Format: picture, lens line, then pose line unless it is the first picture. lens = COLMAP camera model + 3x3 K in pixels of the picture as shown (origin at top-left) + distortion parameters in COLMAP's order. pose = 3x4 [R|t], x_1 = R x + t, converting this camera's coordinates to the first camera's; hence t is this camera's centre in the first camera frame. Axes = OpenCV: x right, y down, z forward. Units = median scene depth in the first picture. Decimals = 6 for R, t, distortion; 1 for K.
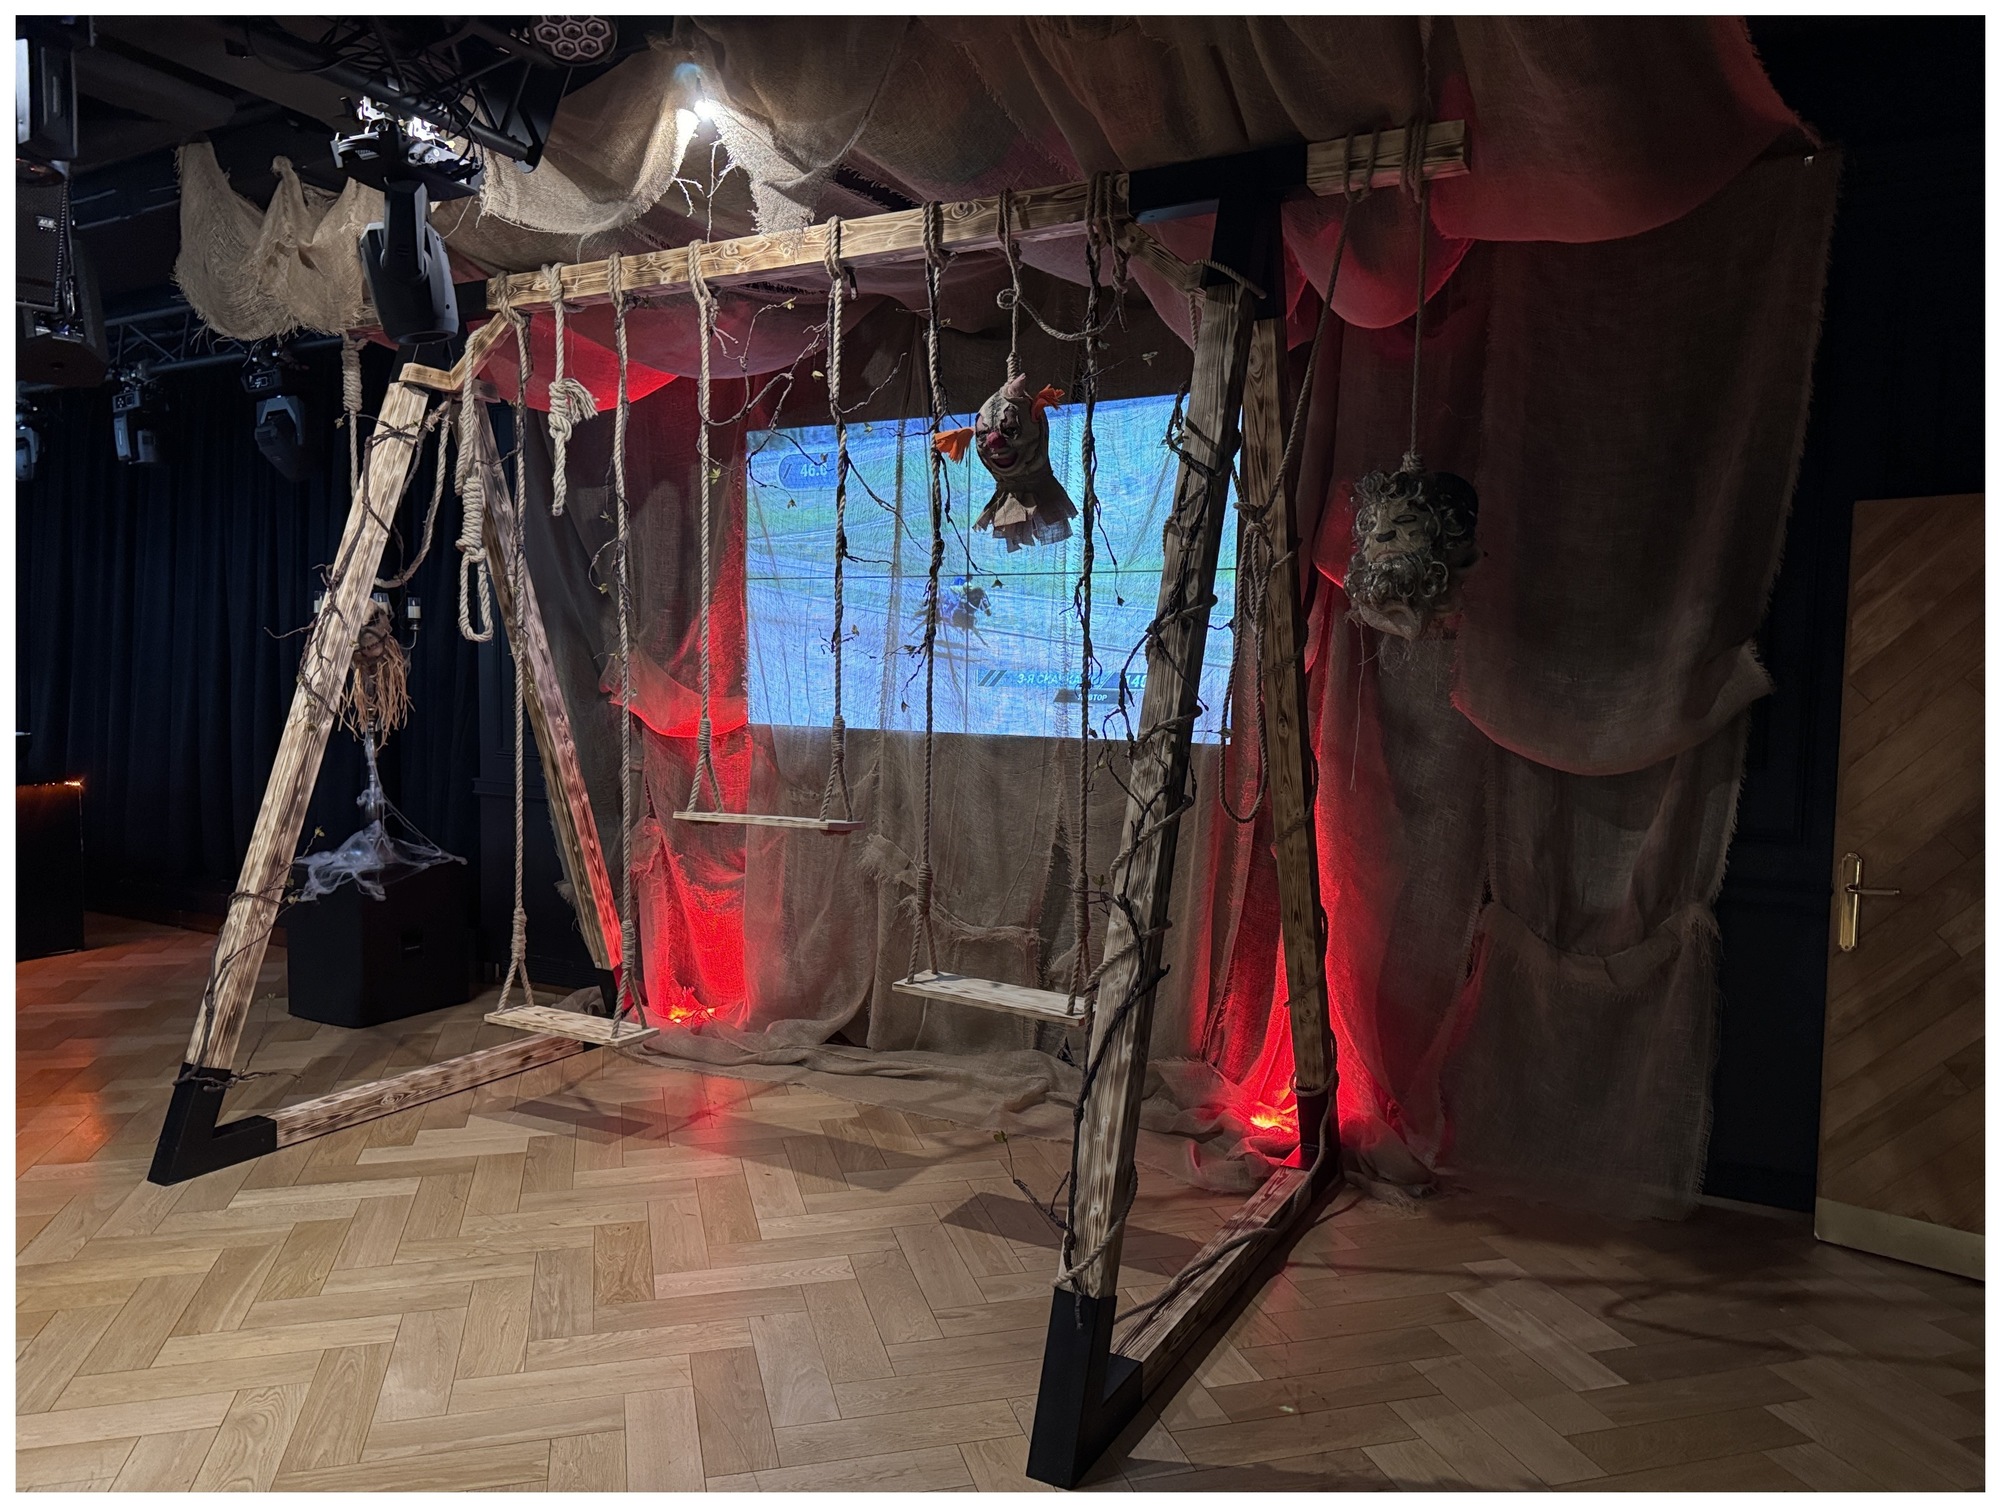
lens RADIAL K [[1402.3, 0, 1000.6], [0, 1402.3, 759.6], [0, 0, 1]] dist [0.033274, -0.029525]
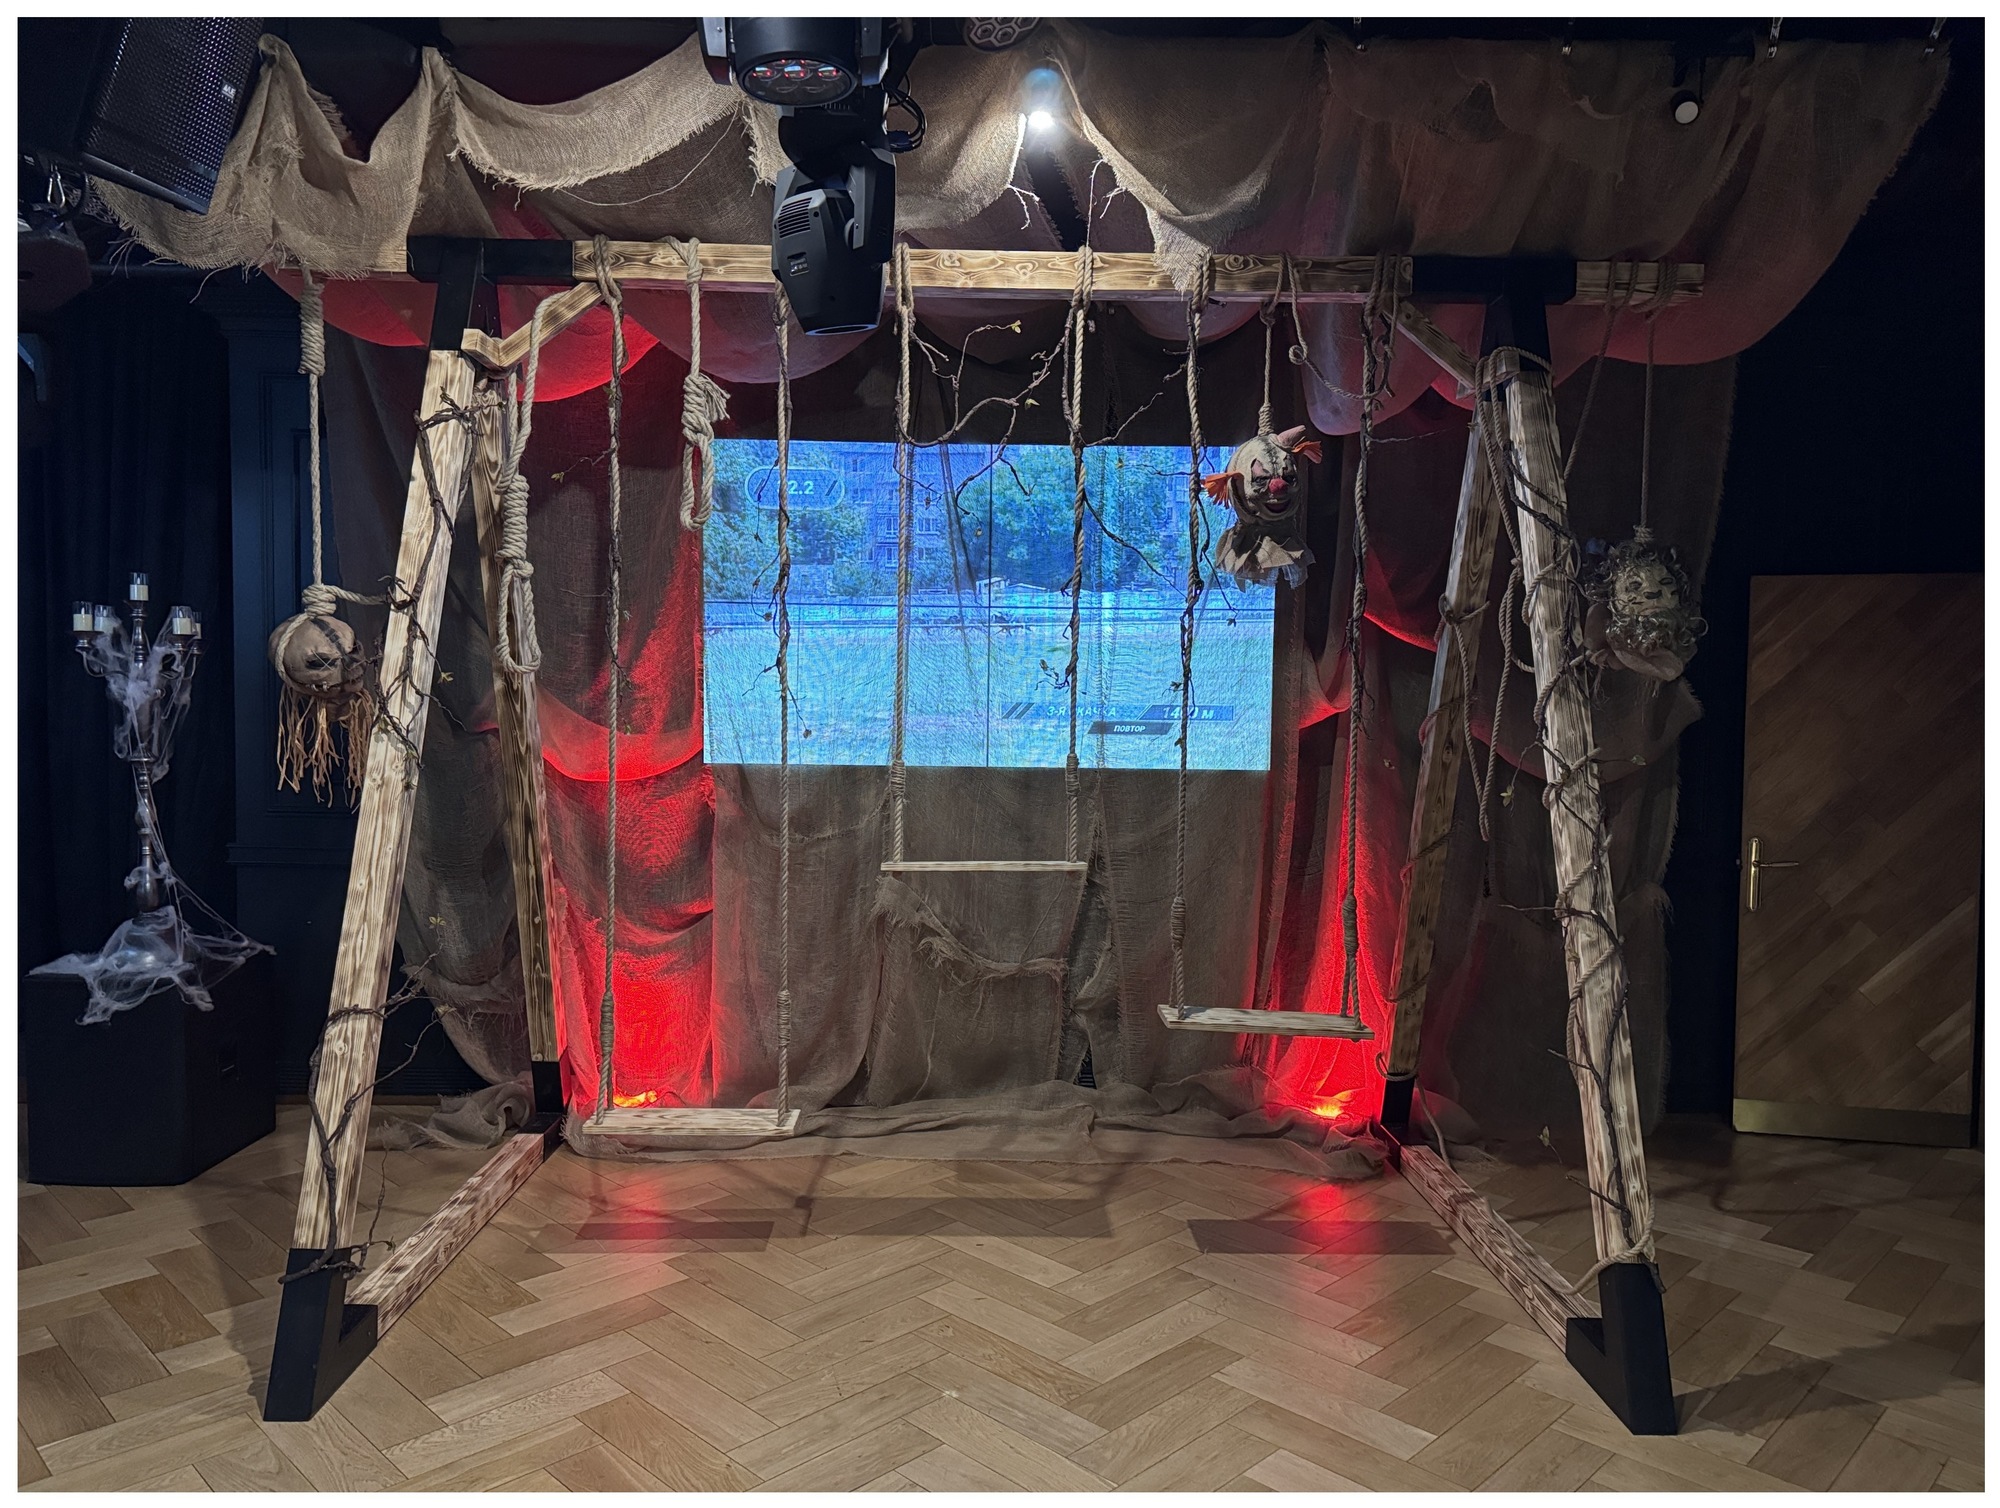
lens RADIAL K [[1402.3, 0, 989.0], [0, 1402.3, 750.8], [0, 0, 1]] dist [0.033274, -0.029525]
pose [[0.867181, -0.024538, 0.497387, -0.611446], [0.034360, 0.999353, -0.010605, -0.023552], [-0.496805, 0.026287, 0.867464, 0.174517]]
